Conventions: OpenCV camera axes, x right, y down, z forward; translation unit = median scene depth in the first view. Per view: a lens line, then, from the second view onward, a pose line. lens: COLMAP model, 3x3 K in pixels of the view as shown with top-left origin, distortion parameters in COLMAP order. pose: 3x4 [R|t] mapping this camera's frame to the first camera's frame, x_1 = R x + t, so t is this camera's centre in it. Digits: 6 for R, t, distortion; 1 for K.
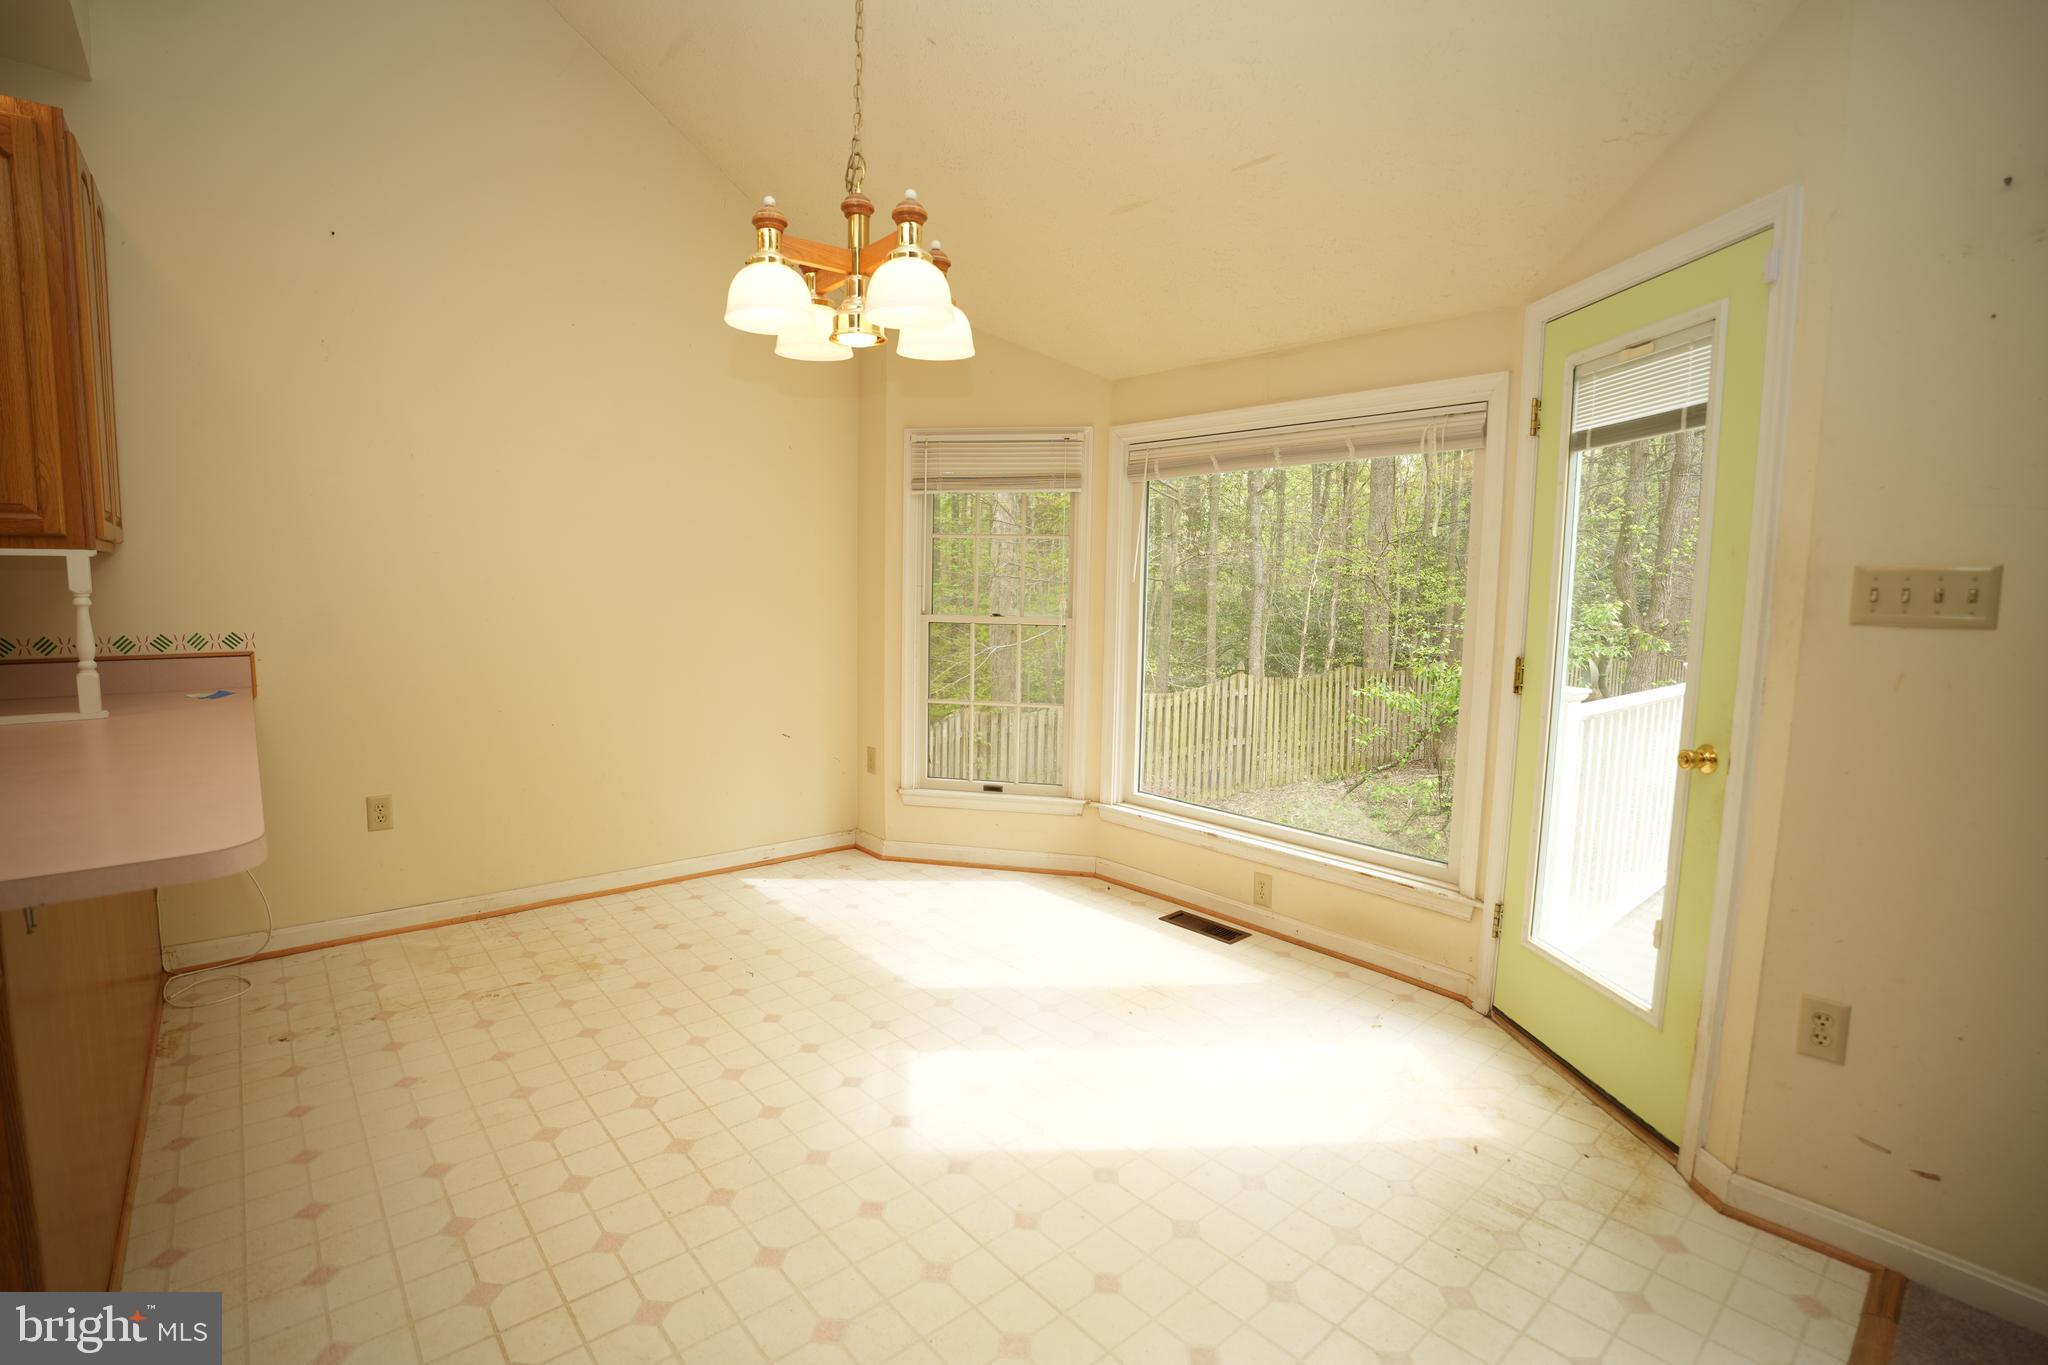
lens RADIAL K [[948.8, 0, 1018.6], [0, 948.8, 684.1], [0, 0, 1]] dist [-0.063232, 0.016330]
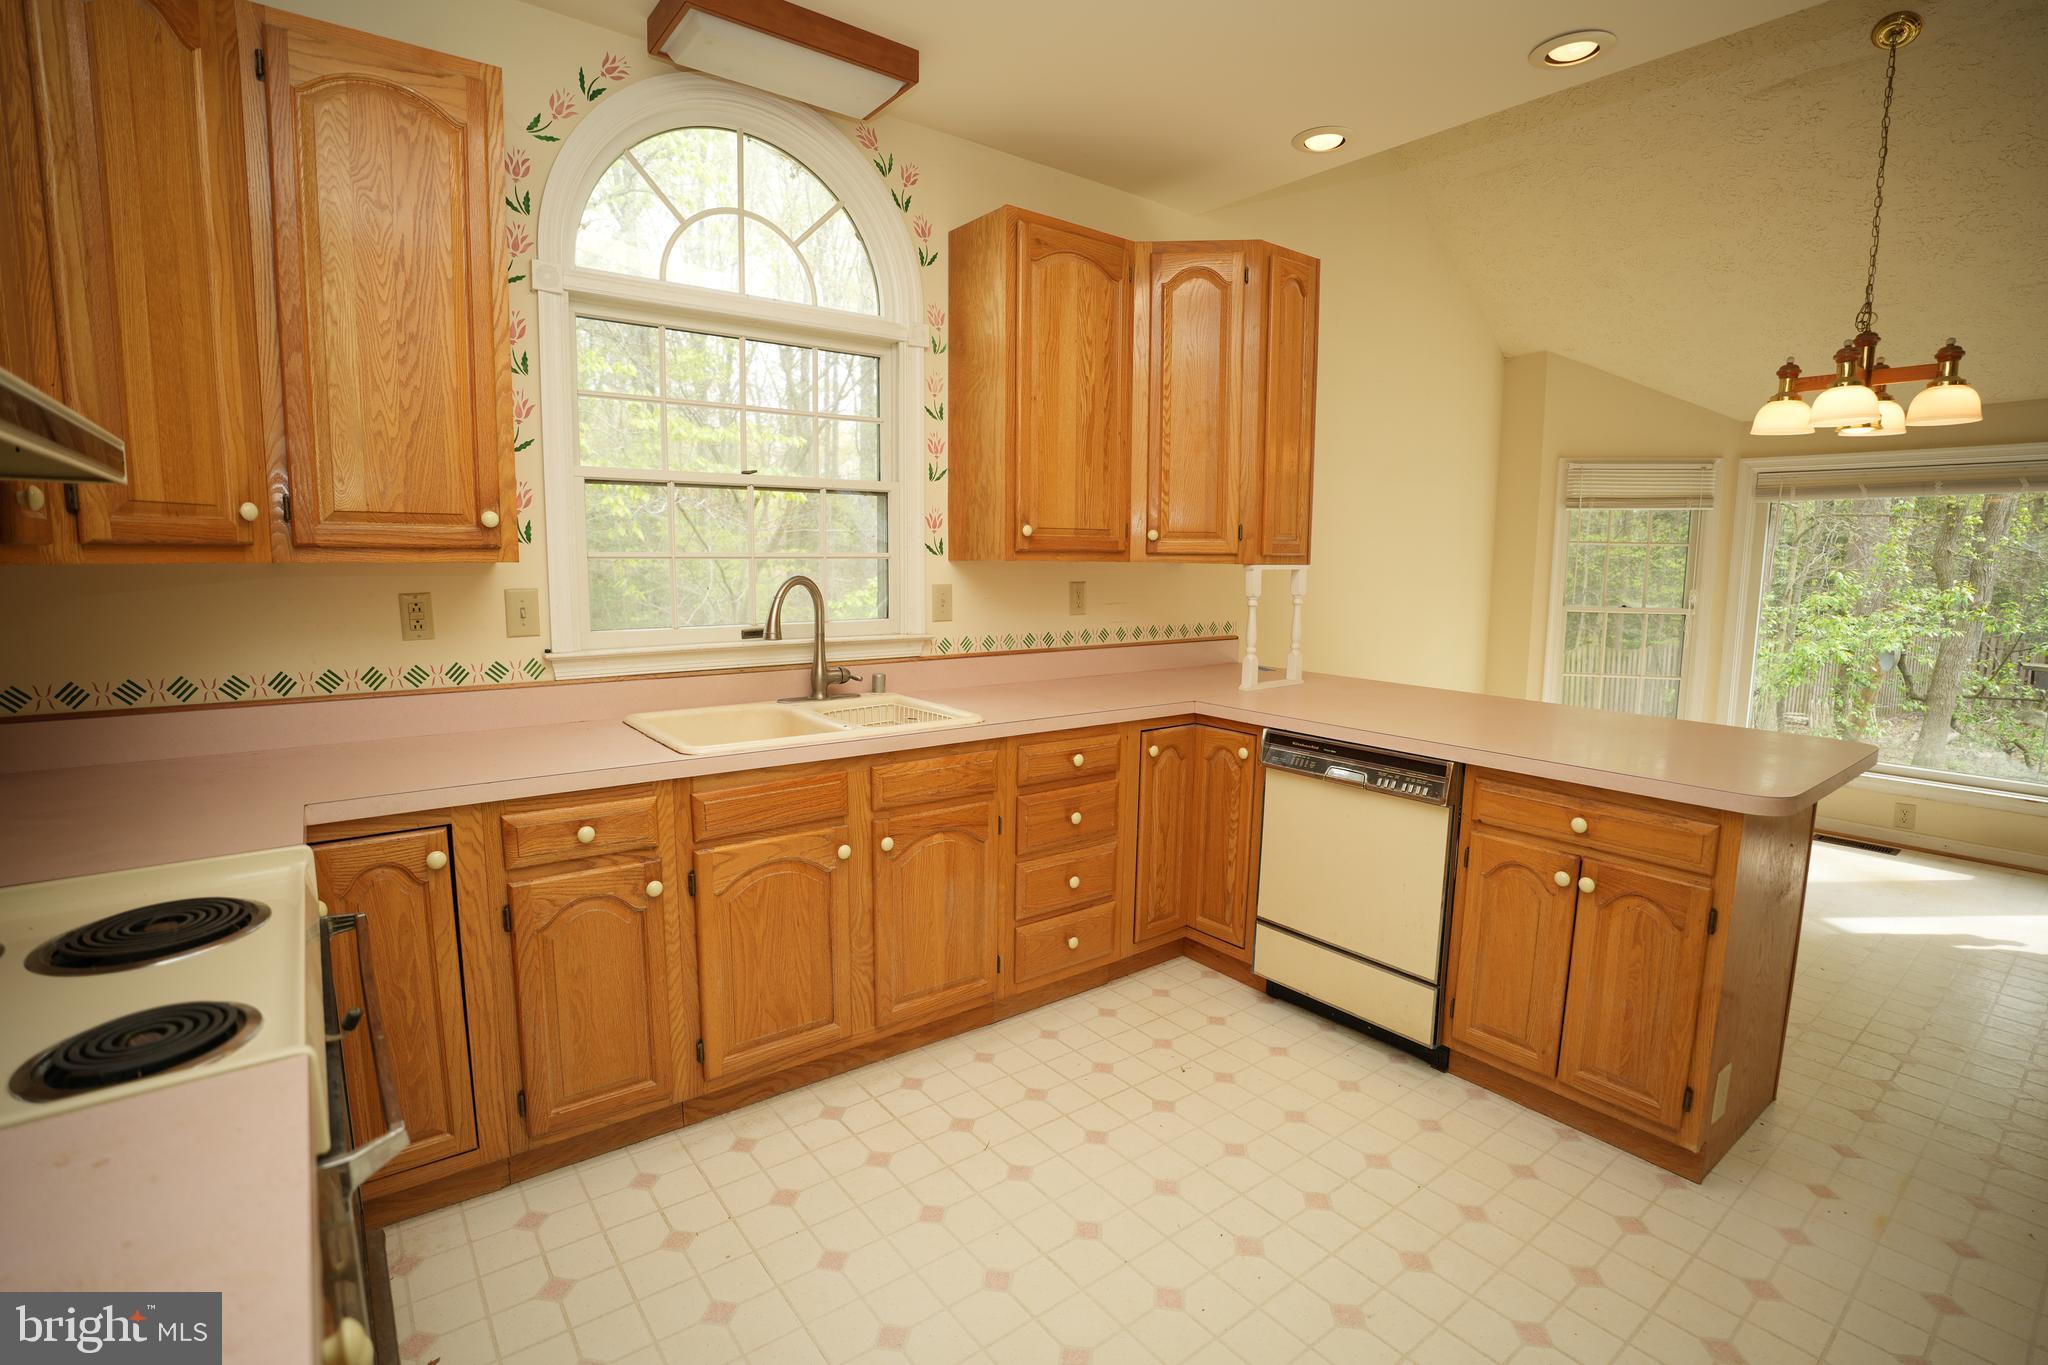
lens RADIAL K [[948.8, 0, 1015.3], [0, 948.8, 678.9], [0, 0, 1]] dist [-0.063232, 0.016330]
pose [[0.998766, -0.000586, -0.049653, -0.912415], [0.001367, 0.999876, 0.015685, 0.003931], [0.049638, -0.015734, 0.998643, -0.318193]]
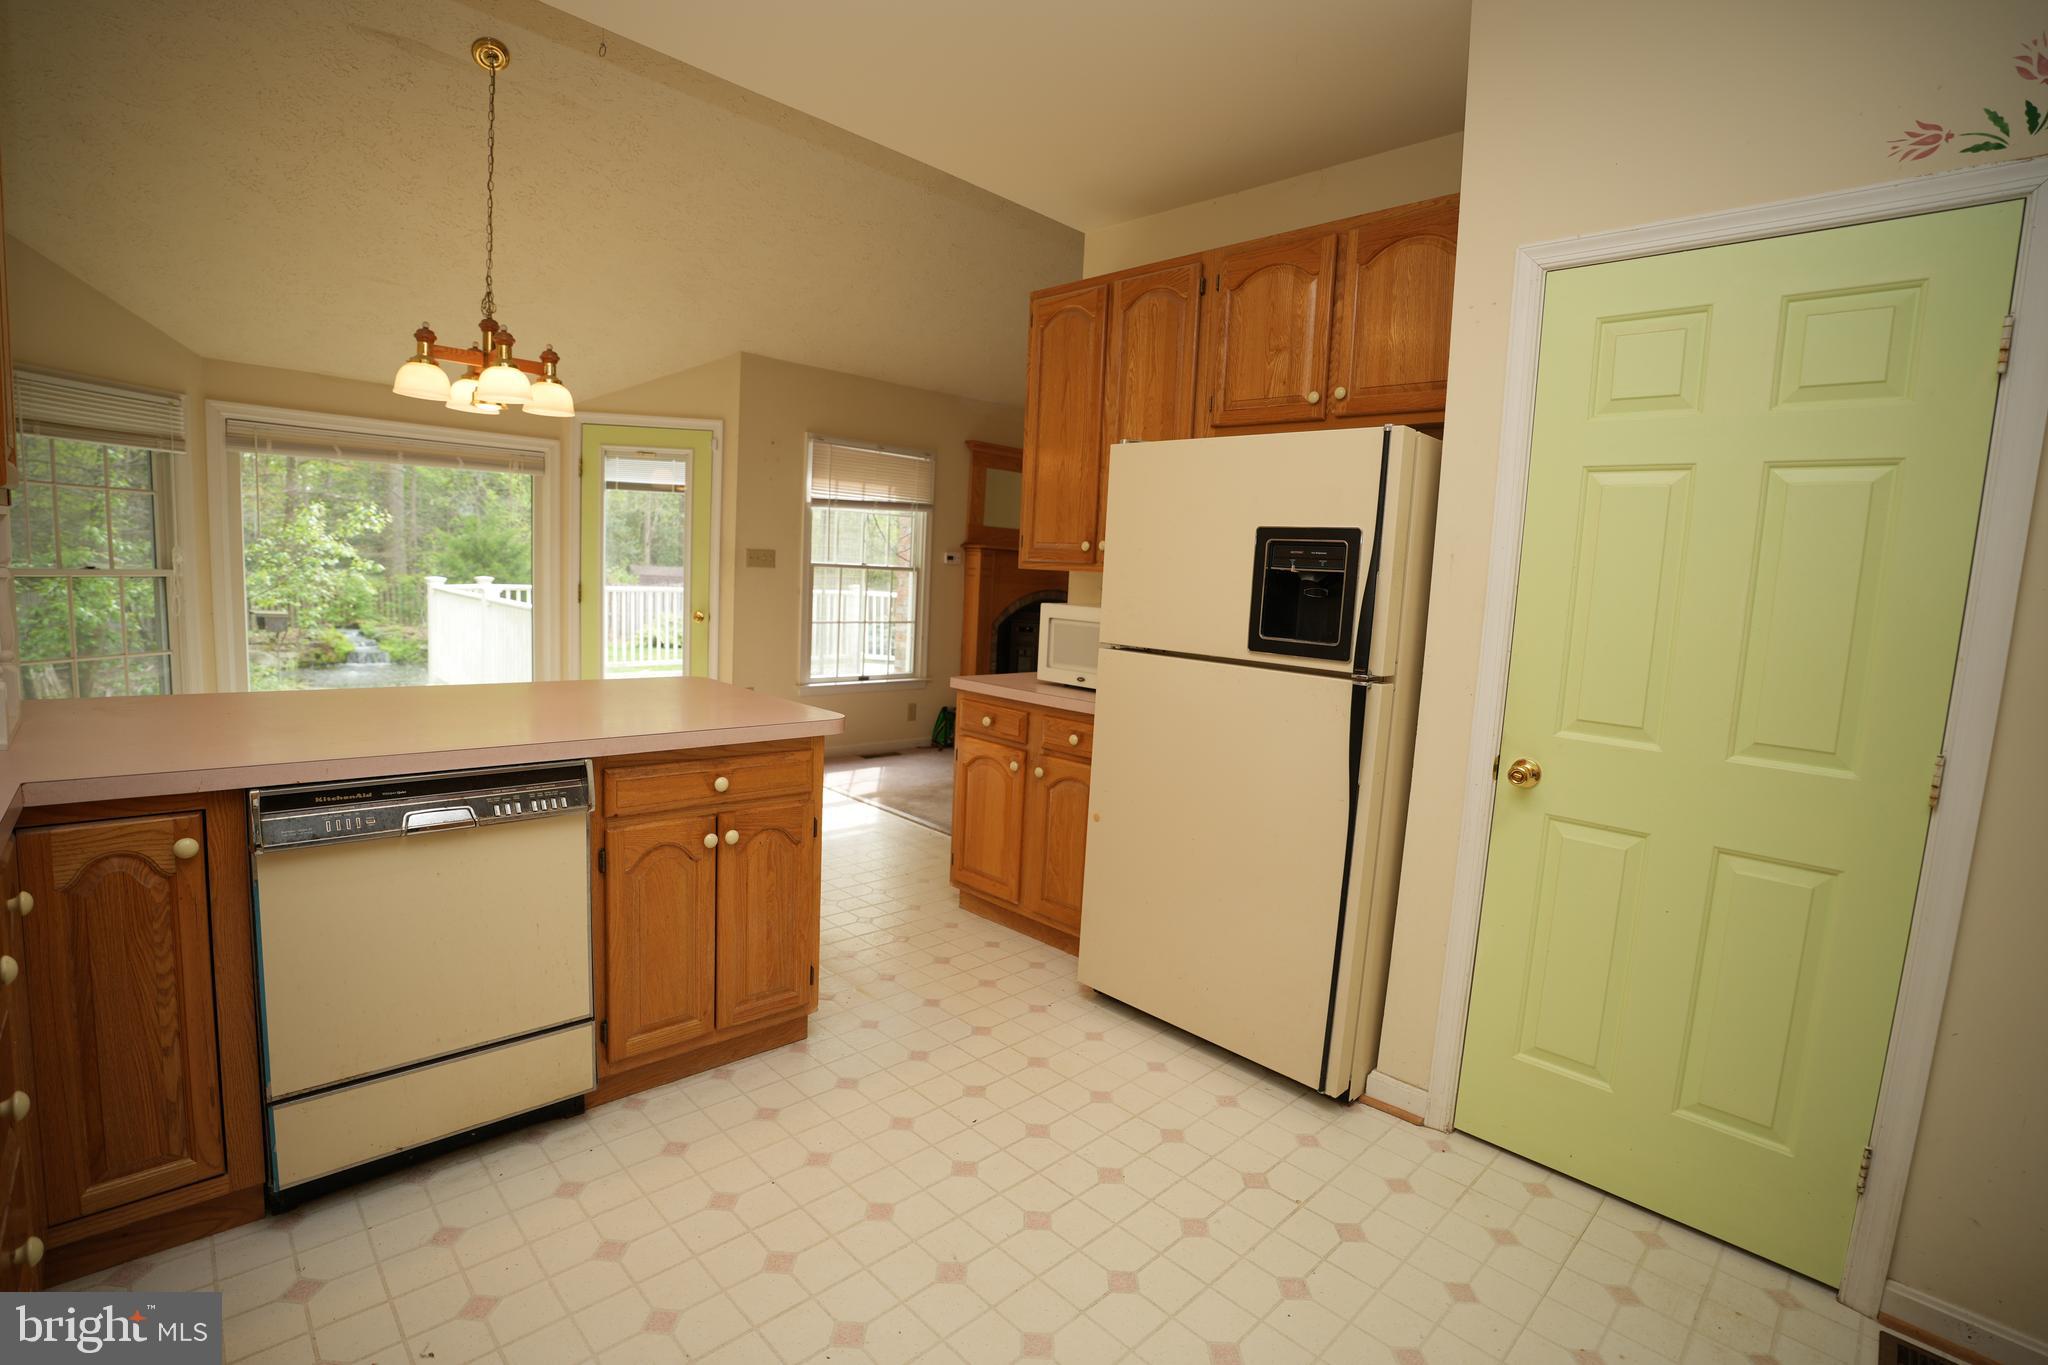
lens RADIAL K [[948.8, 0, 1016.0], [0, 948.8, 679.4], [0, 0, 1]] dist [-0.063232, 0.016330]
pose [[-0.065580, -0.132751, 0.988977, -1.211112], [0.056772, 0.989009, 0.136520, -0.037579], [-0.996231, 0.065099, -0.057323, 0.129669]]
